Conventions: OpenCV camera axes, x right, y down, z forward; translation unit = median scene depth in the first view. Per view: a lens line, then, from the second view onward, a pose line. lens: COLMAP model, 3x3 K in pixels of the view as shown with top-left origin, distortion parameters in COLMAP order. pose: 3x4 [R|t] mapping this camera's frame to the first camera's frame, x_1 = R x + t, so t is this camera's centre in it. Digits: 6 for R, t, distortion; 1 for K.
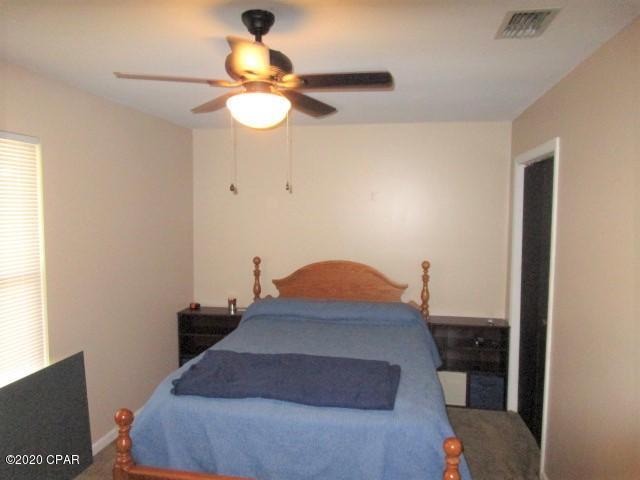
lens RADIAL K [[457.9, 0, 321.0], [0, 457.9, 240.5], [0, 0, 1]] dist [-0.027258, 0.008315]
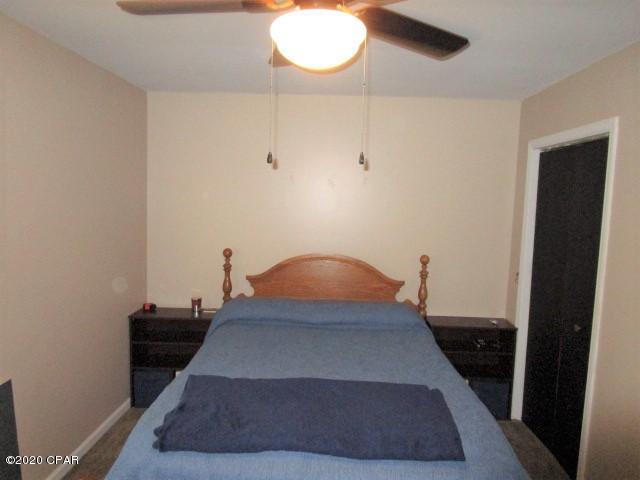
lens RADIAL K [[457.9, 0, 319.3], [0, 457.9, 240.9], [0, 0, 1]] dist [-0.027258, 0.008315]
pose [[0.988699, 0.009283, 0.149628, -0.107057], [-0.014439, 0.999337, 0.033410, -0.009193], [-0.149219, -0.035193, 0.988178, 0.159390]]
